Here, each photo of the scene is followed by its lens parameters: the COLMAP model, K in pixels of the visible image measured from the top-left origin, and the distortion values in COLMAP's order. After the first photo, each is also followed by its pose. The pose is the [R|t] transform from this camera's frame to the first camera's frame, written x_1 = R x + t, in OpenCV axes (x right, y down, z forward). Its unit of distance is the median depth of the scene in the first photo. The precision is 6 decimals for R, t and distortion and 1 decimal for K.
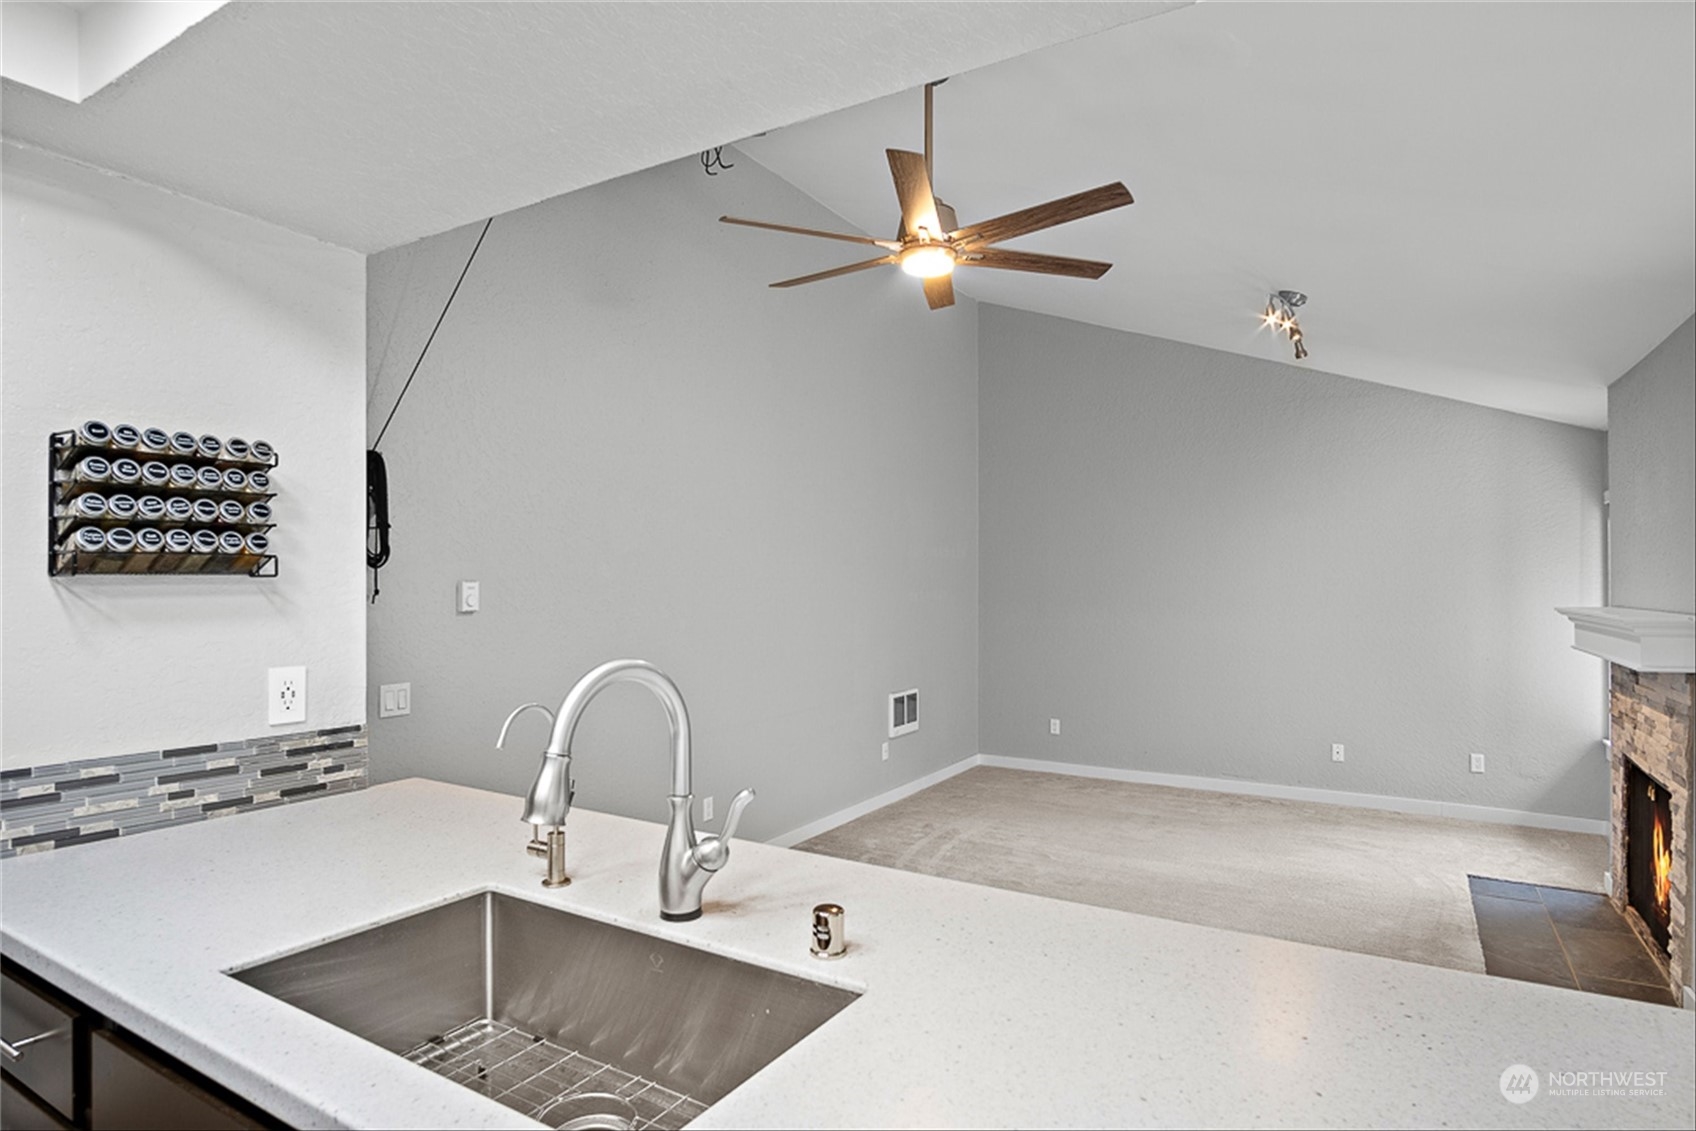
lens RADIAL K [[925.8, 0, 849.9], [0, 925.8, 575.2], [0, 0, 1]] dist [-0.025260, 0.002682]
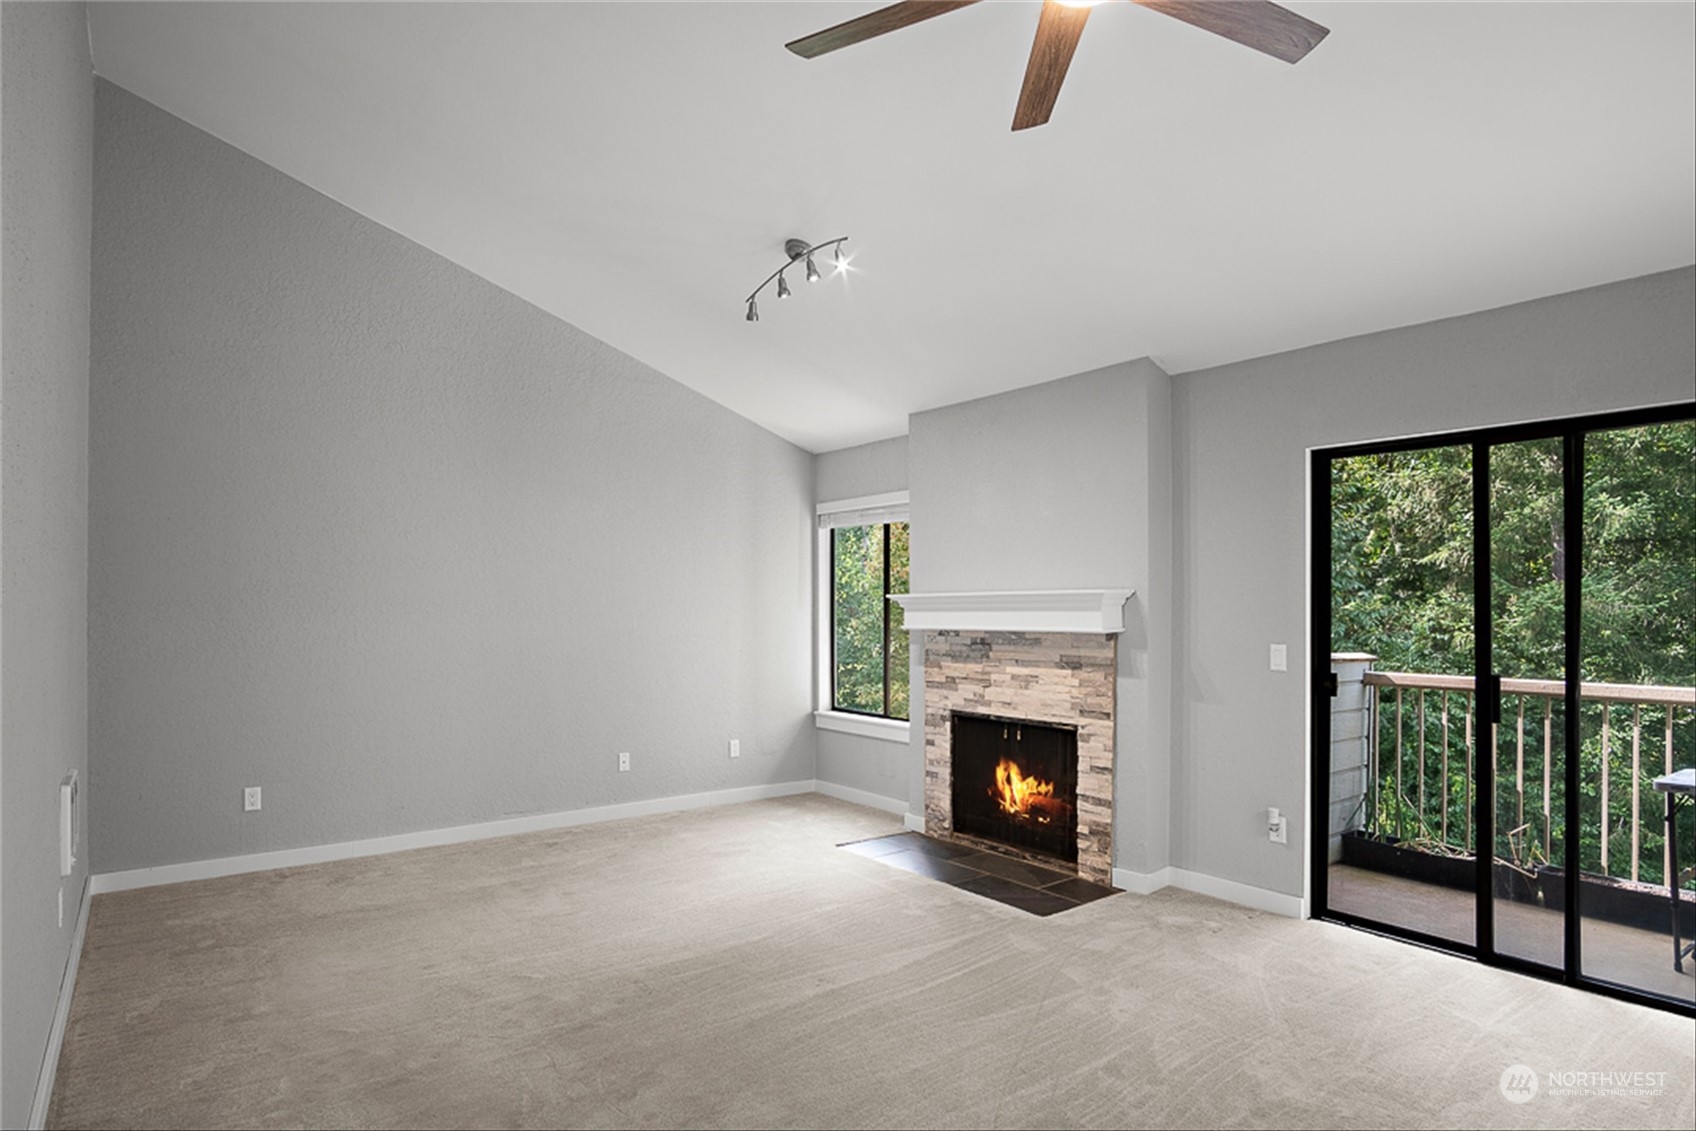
lens RADIAL K [[925.8, 0, 846.2], [0, 925.8, 602.1], [0, 0, 1]] dist [-0.025260, 0.002682]
pose [[0.371784, -0.001164, 0.928319, -0.271474], [-0.000235, 0.999999, 0.001347, 0.033155], [-0.928319, -0.000719, 0.371783, 0.483707]]
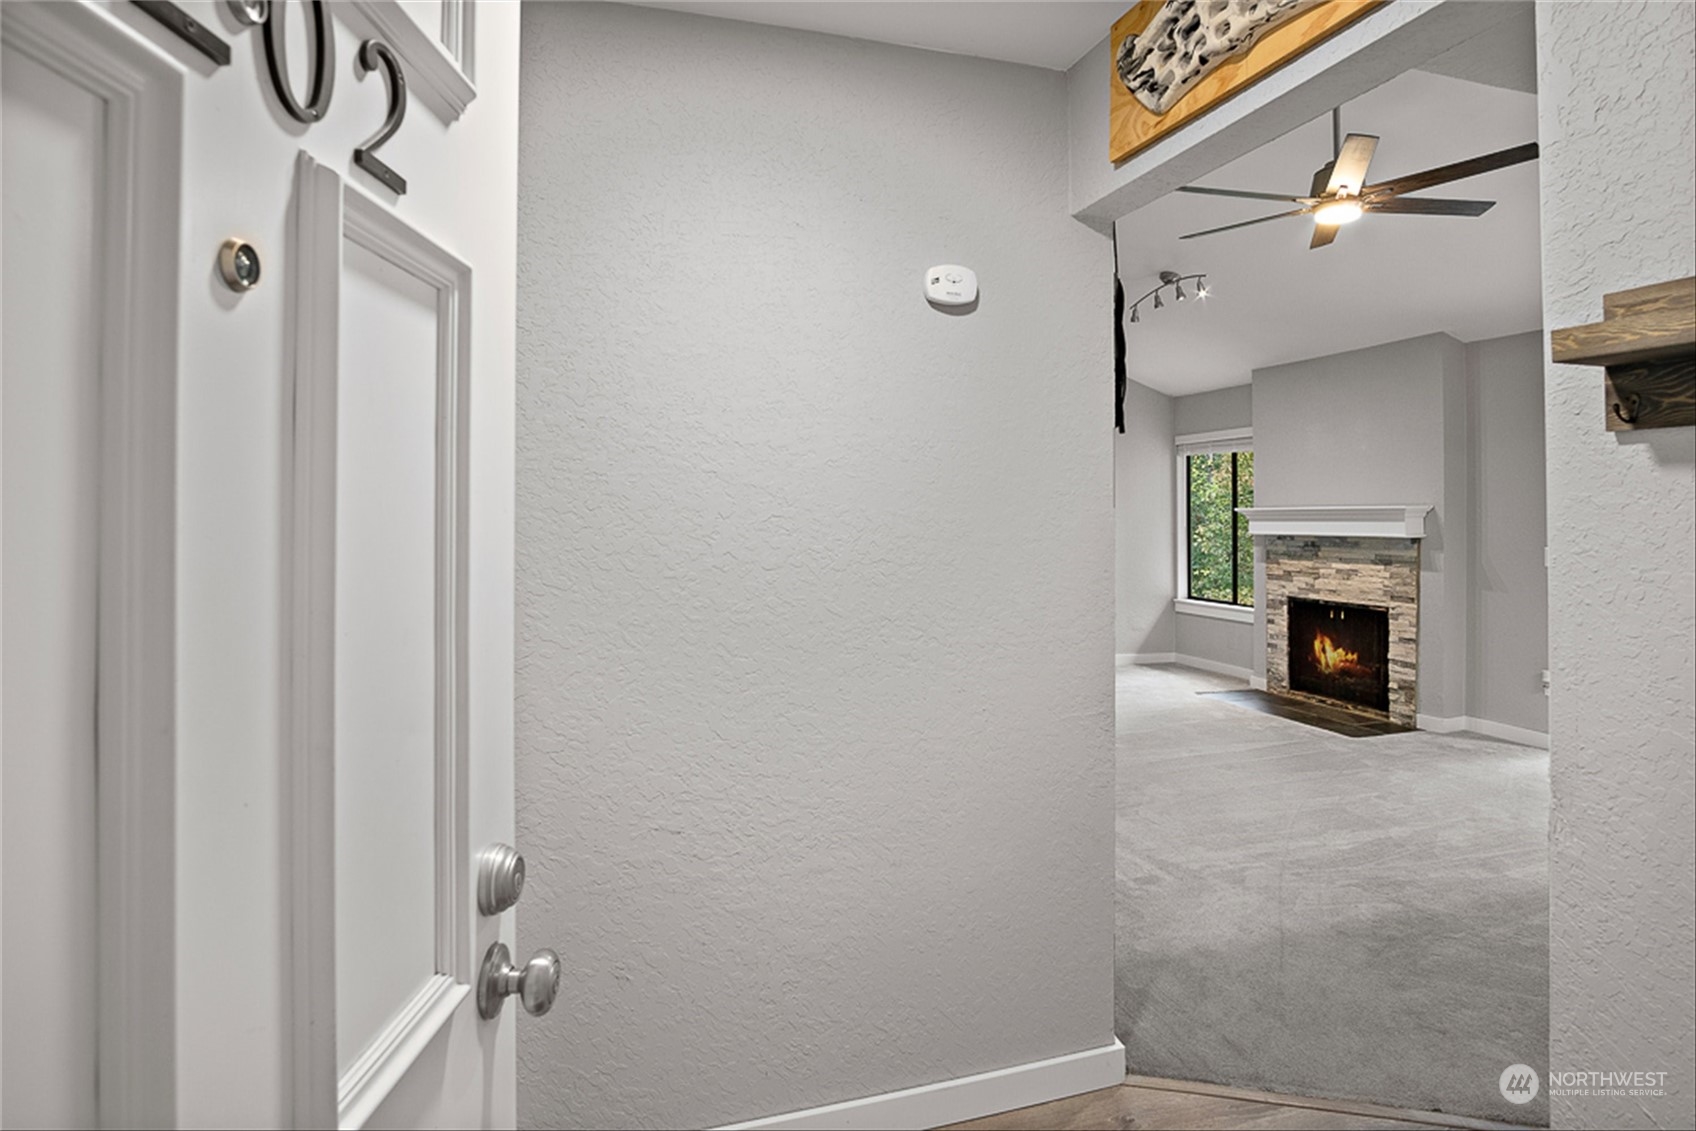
lens RADIAL K [[925.8, 0, 852.1], [0, 925.8, 500.6], [0, 0, 1]] dist [-0.025260, 0.002682]
pose [[0.666872, 0.005119, 0.745155, -0.646623], [0.001081, 0.999969, -0.007837, 0.025662], [-0.745172, 0.006031, 0.666845, 0.353148]]
